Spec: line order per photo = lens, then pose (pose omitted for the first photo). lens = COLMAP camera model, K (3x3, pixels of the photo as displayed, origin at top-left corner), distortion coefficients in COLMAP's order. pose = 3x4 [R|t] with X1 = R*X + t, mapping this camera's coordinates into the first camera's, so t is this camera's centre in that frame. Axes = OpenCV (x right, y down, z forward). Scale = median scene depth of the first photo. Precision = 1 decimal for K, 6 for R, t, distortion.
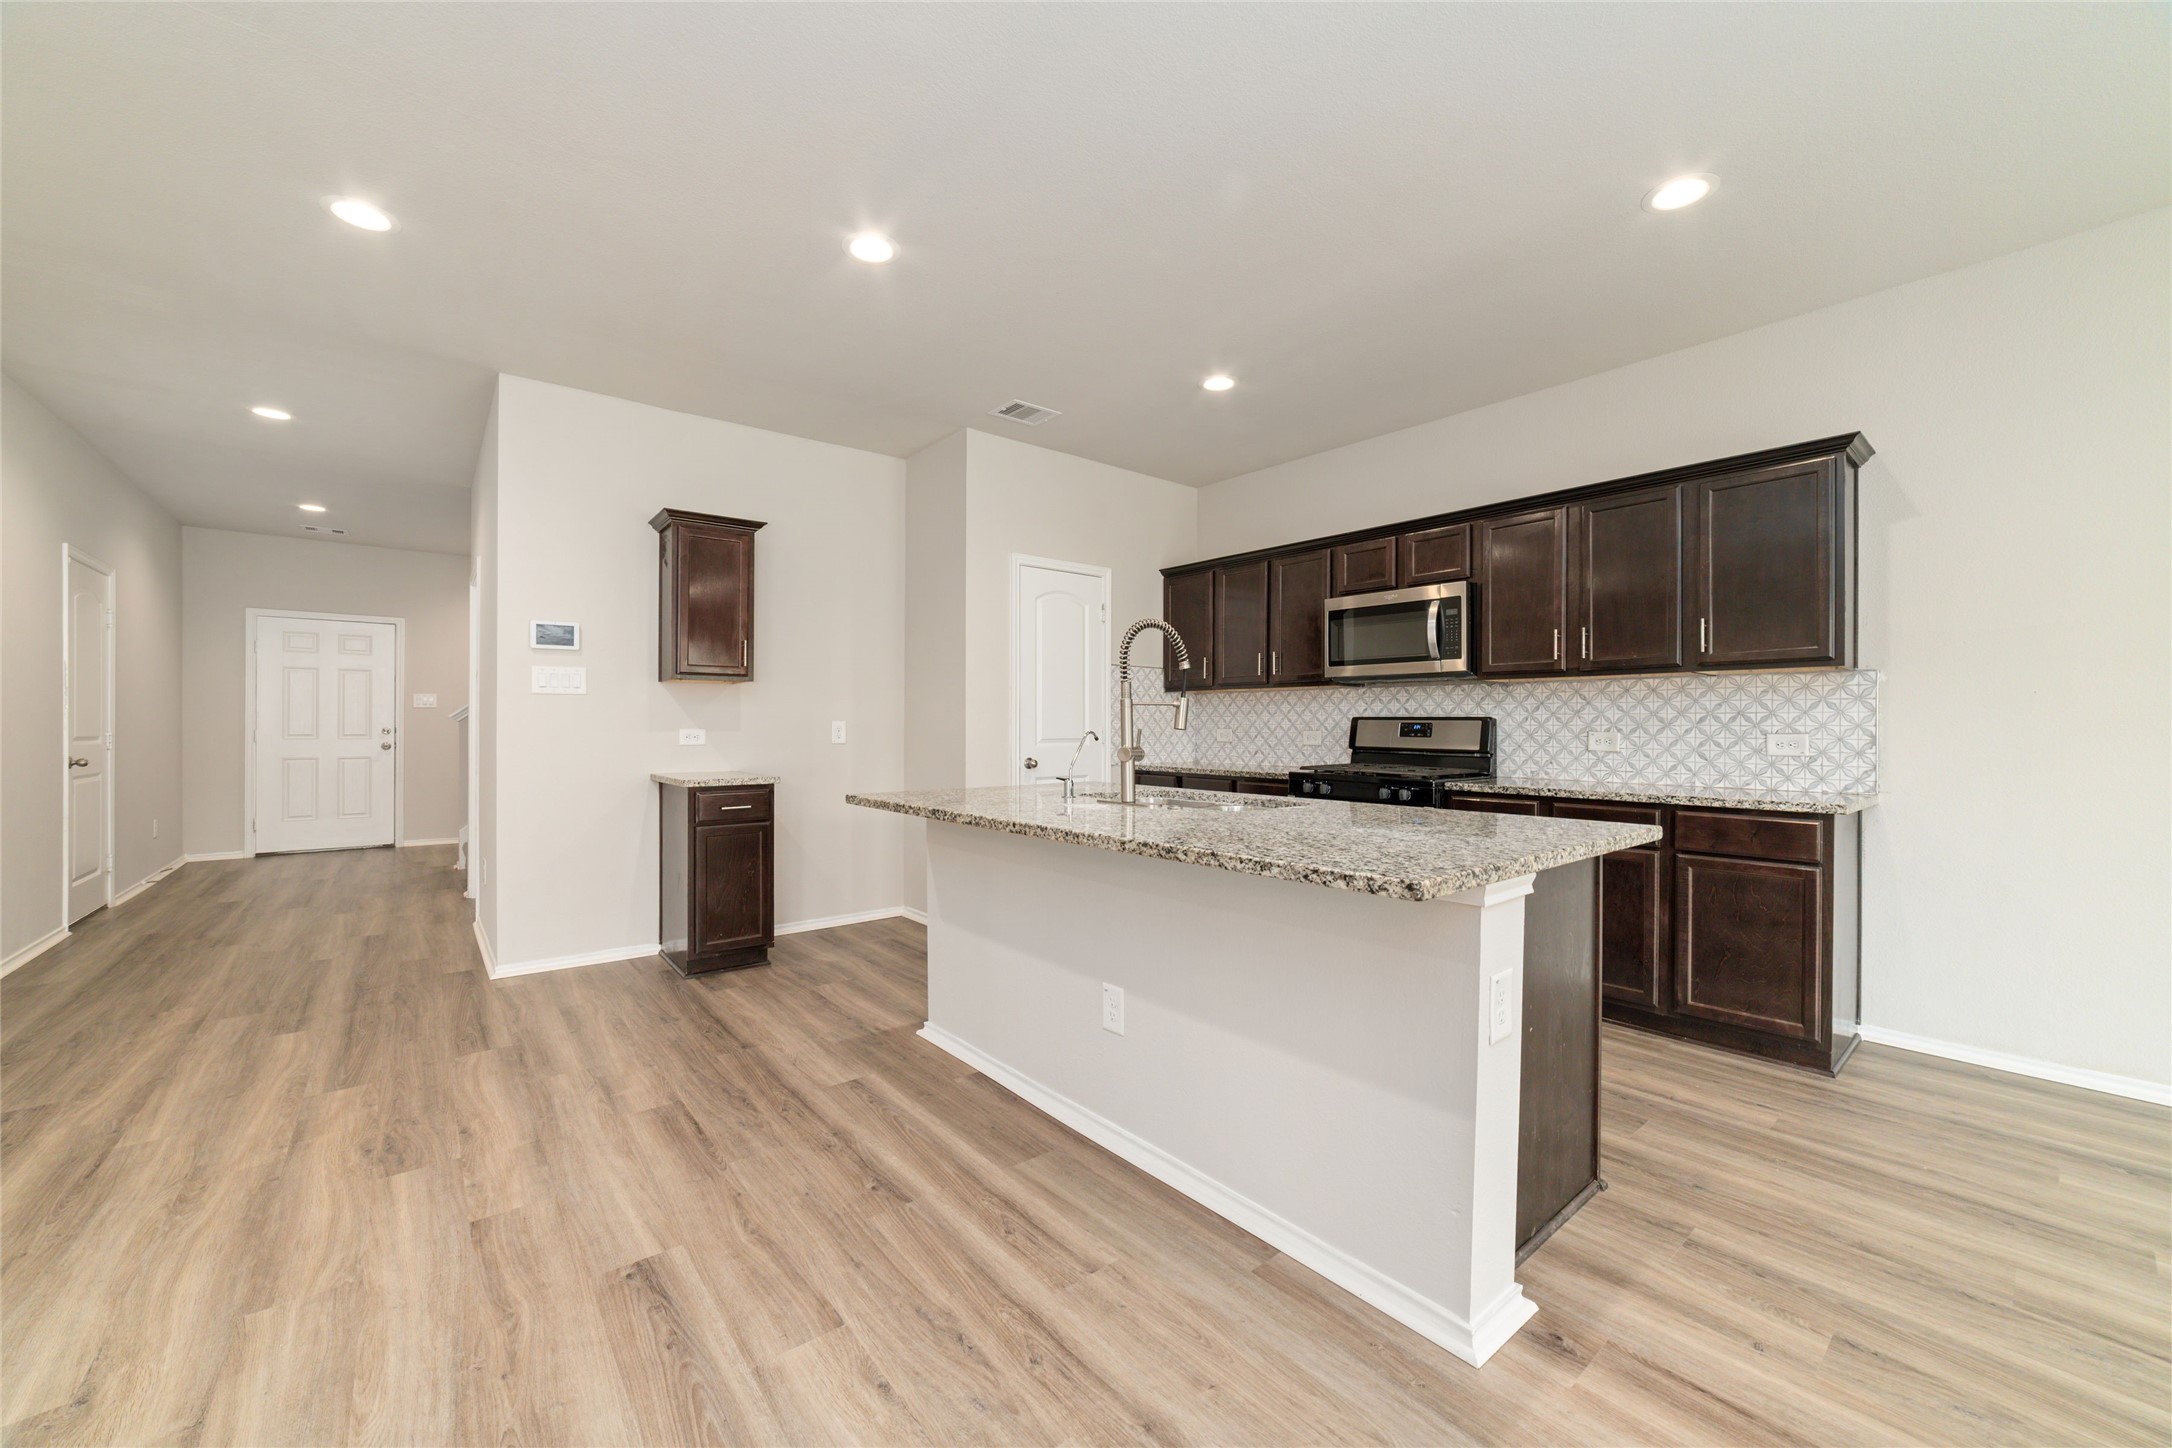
lens RADIAL K [[832.2, 0, 1093.3], [0, 832.2, 724.2], [0, 0, 1]] dist [-0.021361, 0.007442]
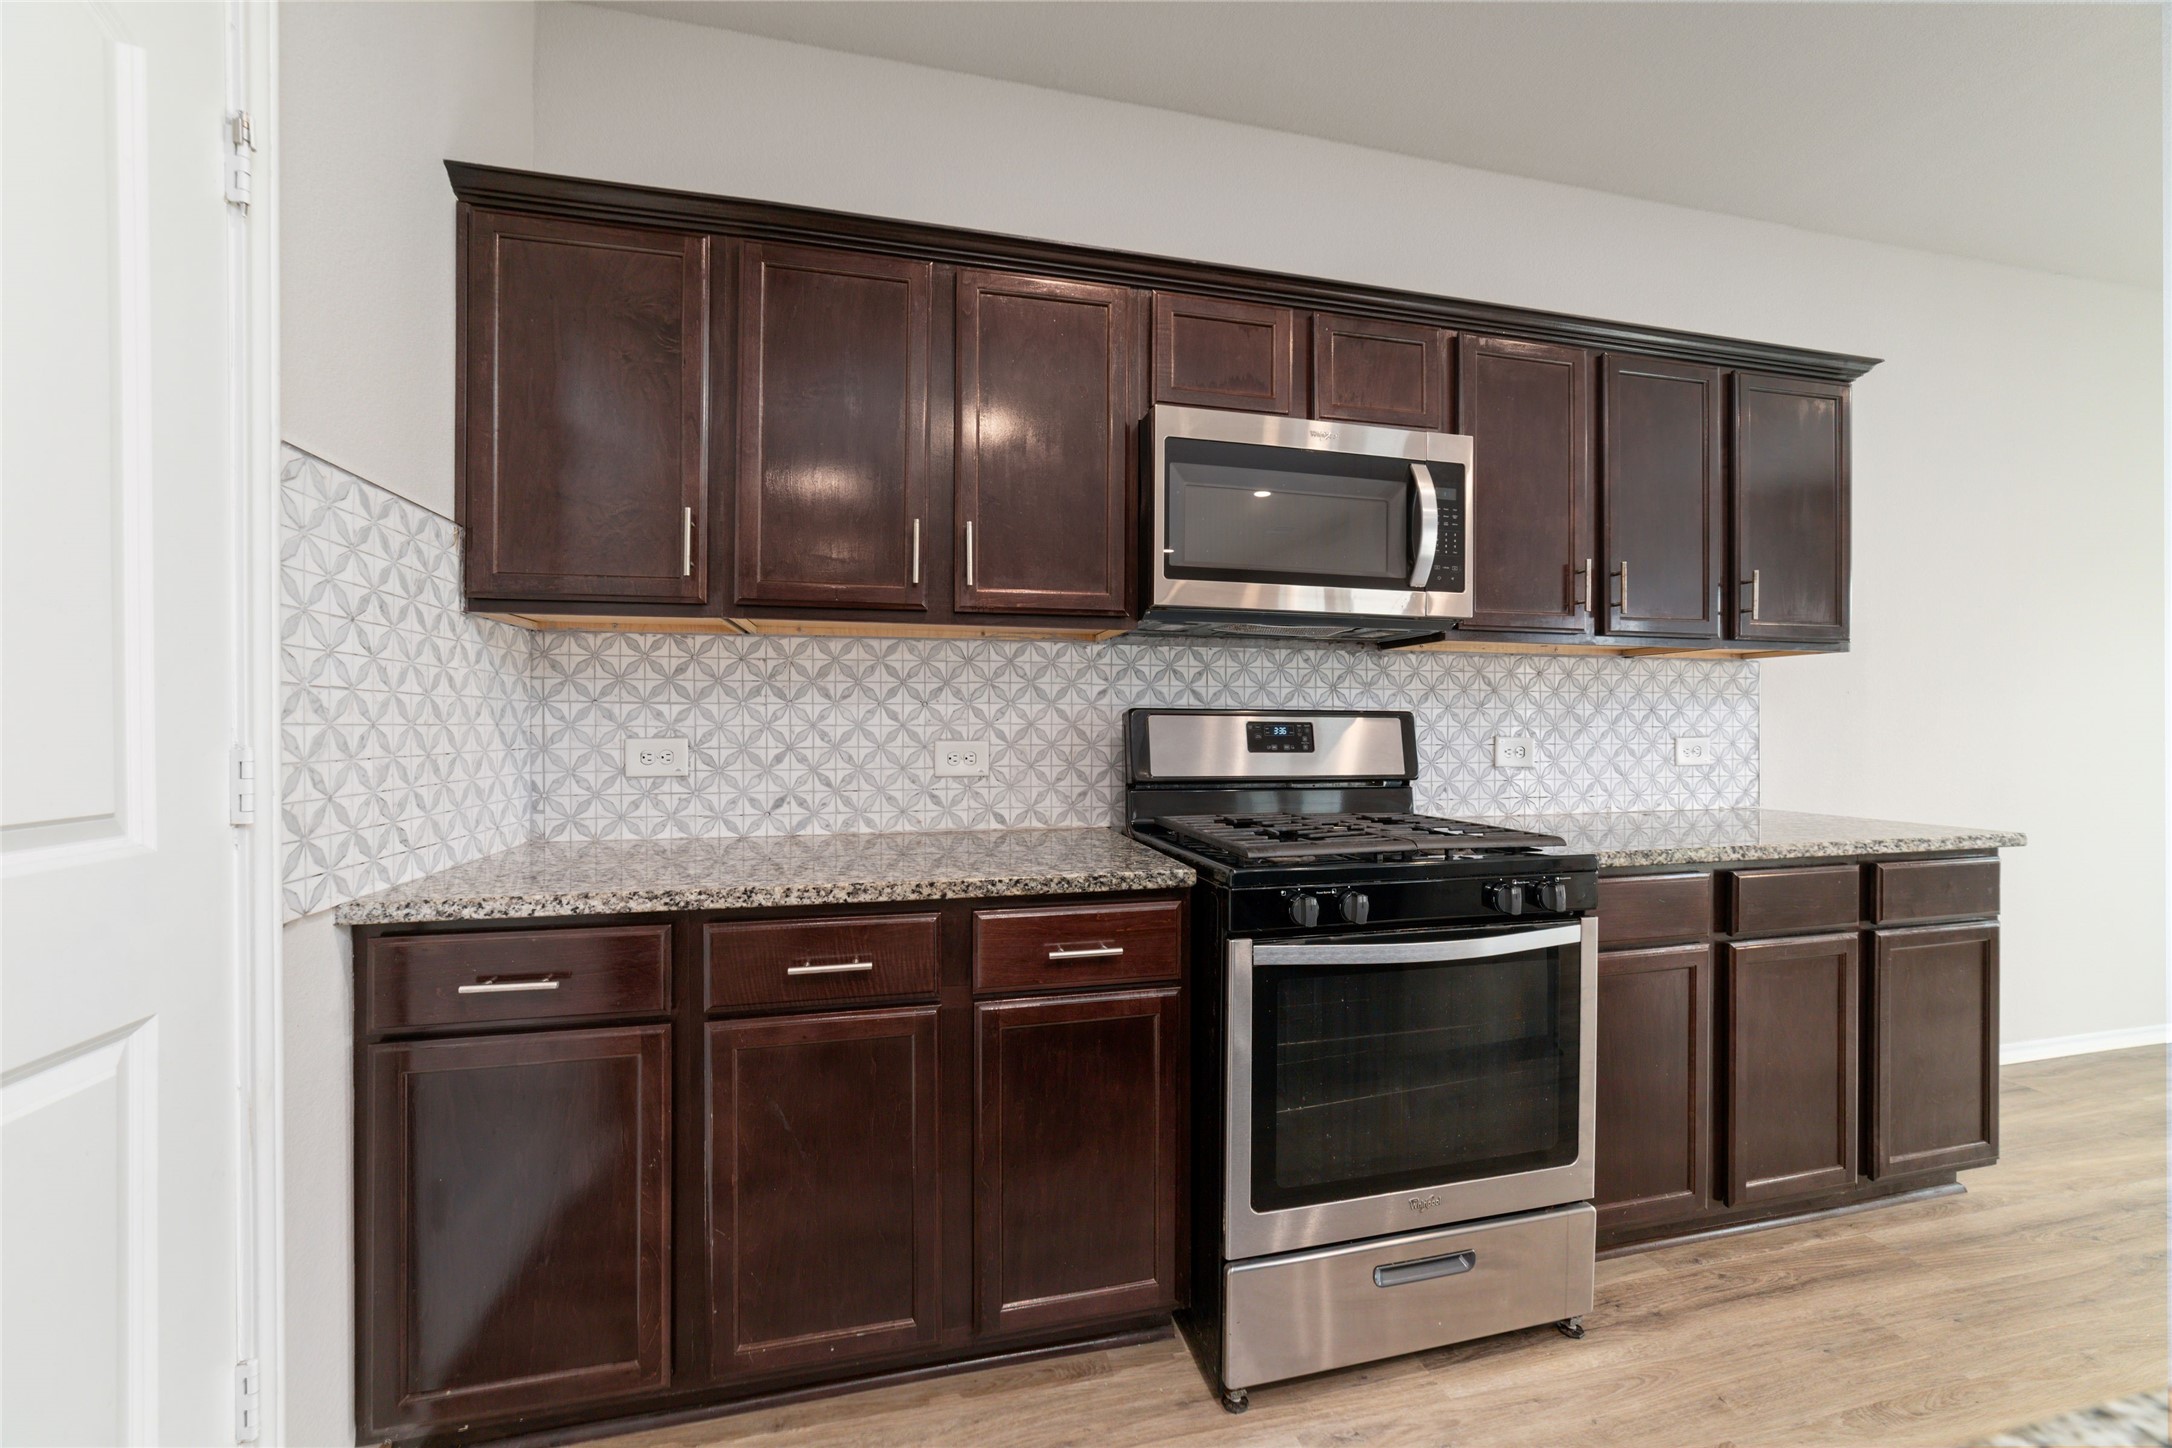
lens RADIAL K [[832.2, 0, 1093.3], [0, 832.2, 724.2], [0, 0, 1]] dist [-0.021361, 0.007442]
pose [[0.442649, -0.003173, 0.896689, -0.092445], [-0.001249, 0.999991, 0.004155, -0.002648], [-0.896694, -0.002959, 0.442641, 0.955052]]
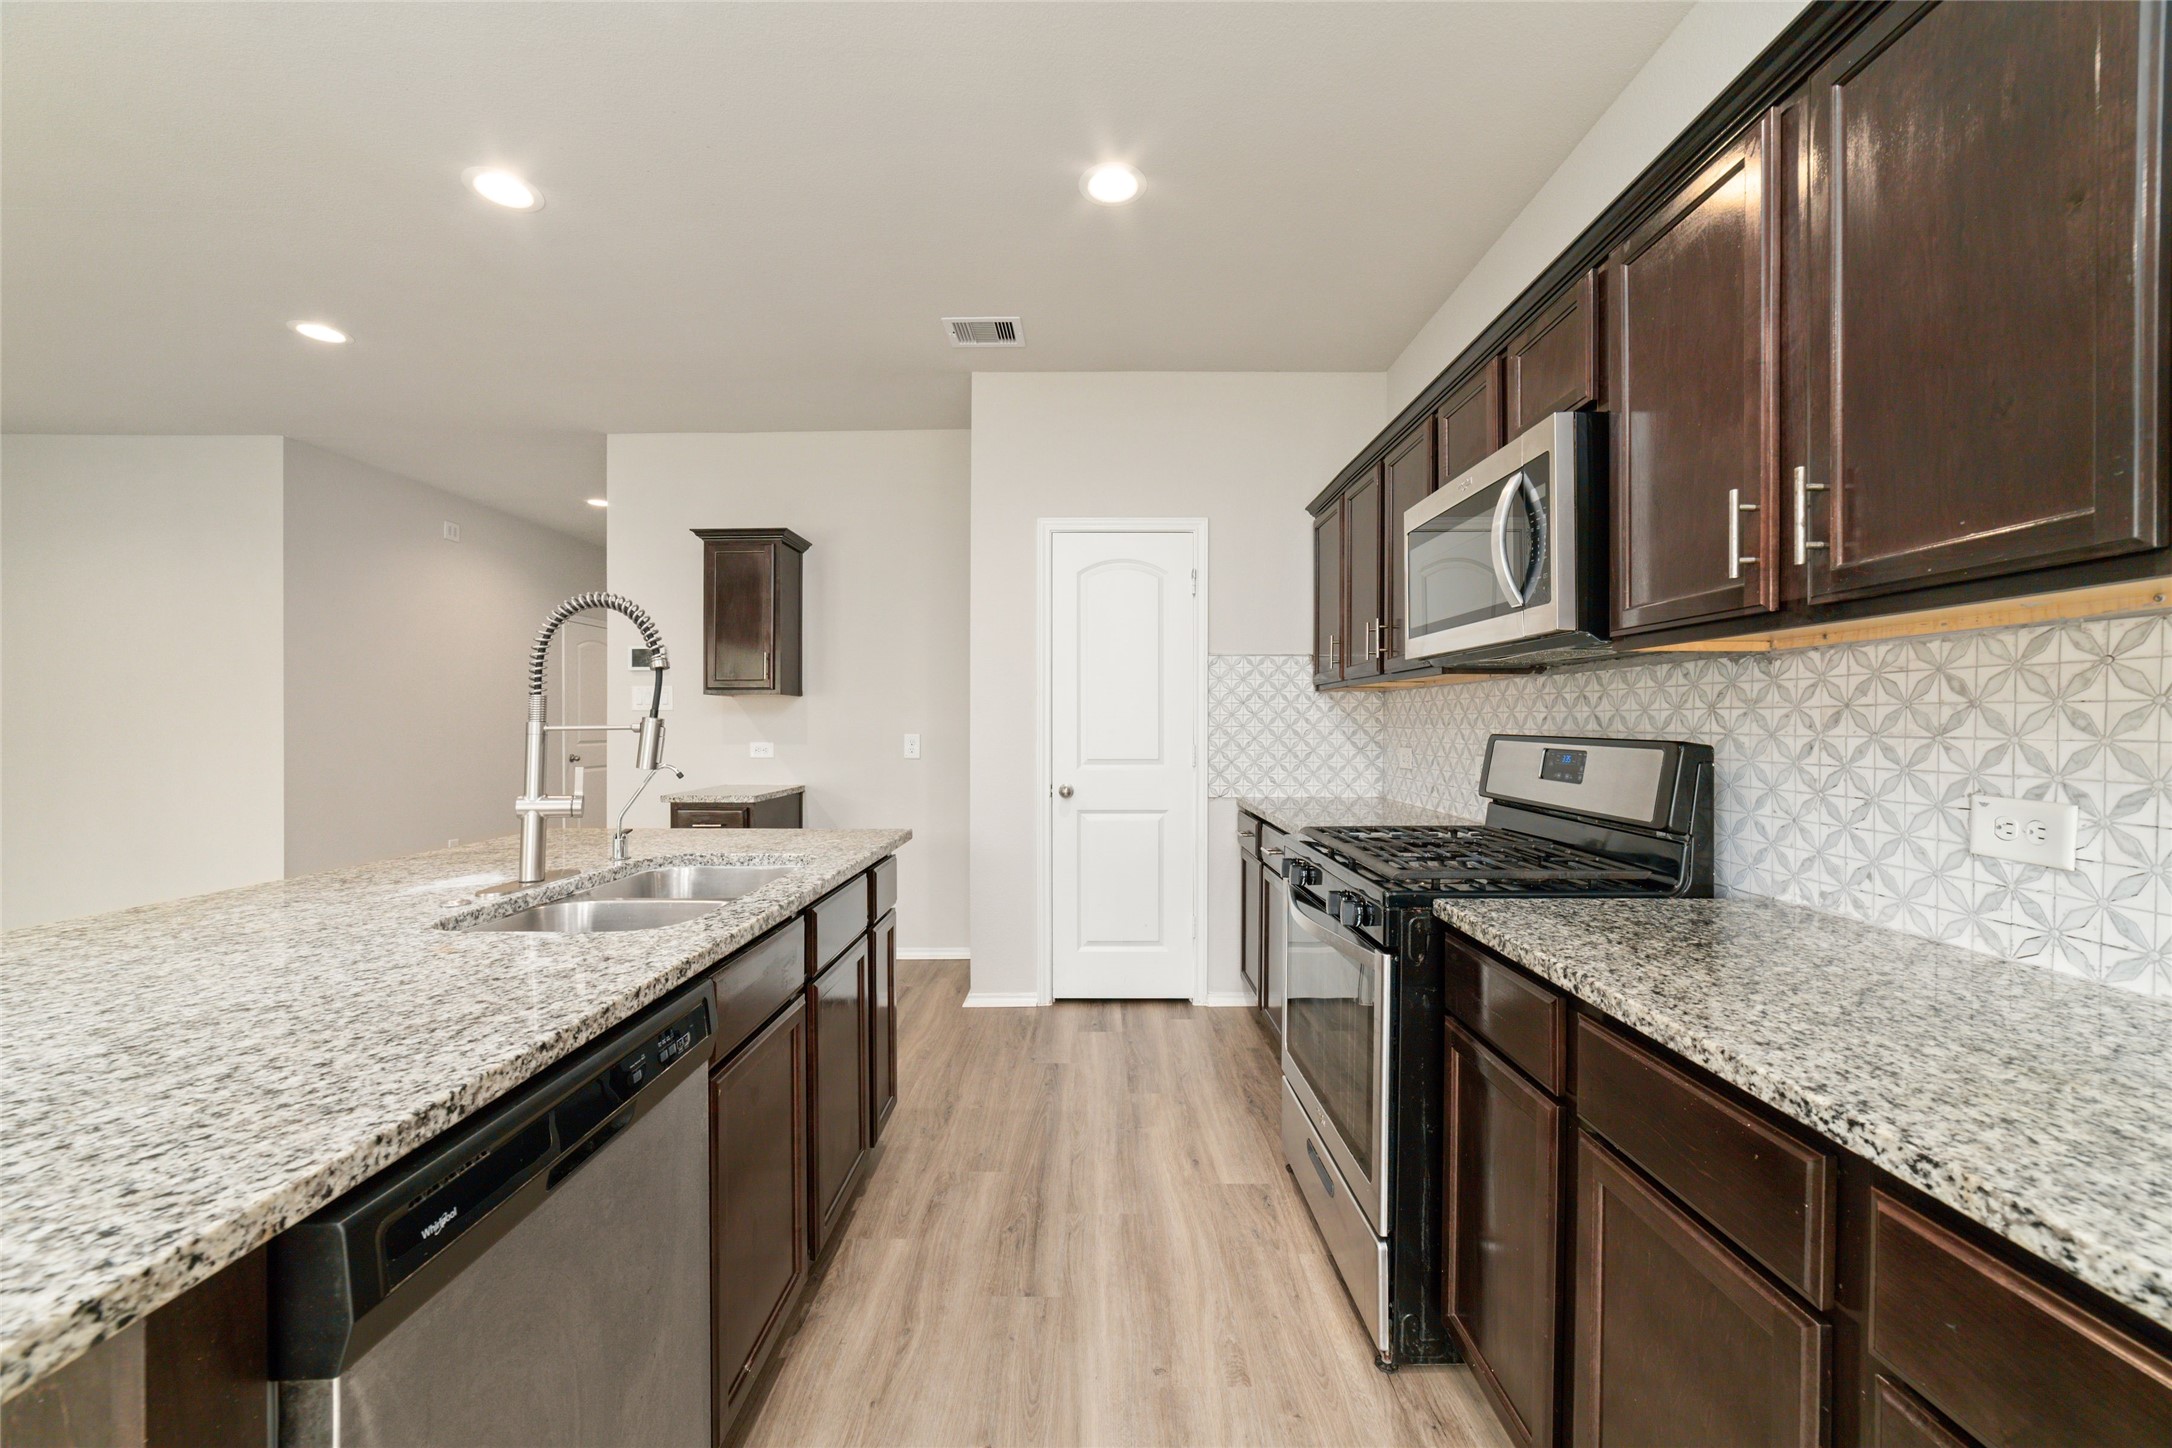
lens RADIAL K [[832.2, 0, 1093.3], [0, 832.2, 724.2], [0, 0, 1]] dist [-0.021361, 0.007442]
pose [[0.768870, -0.000395, -0.639406, 0.518918], [0.001069, 0.999999, 0.000668, -0.017769], [0.639405, -0.001197, 0.768869, 0.521211]]
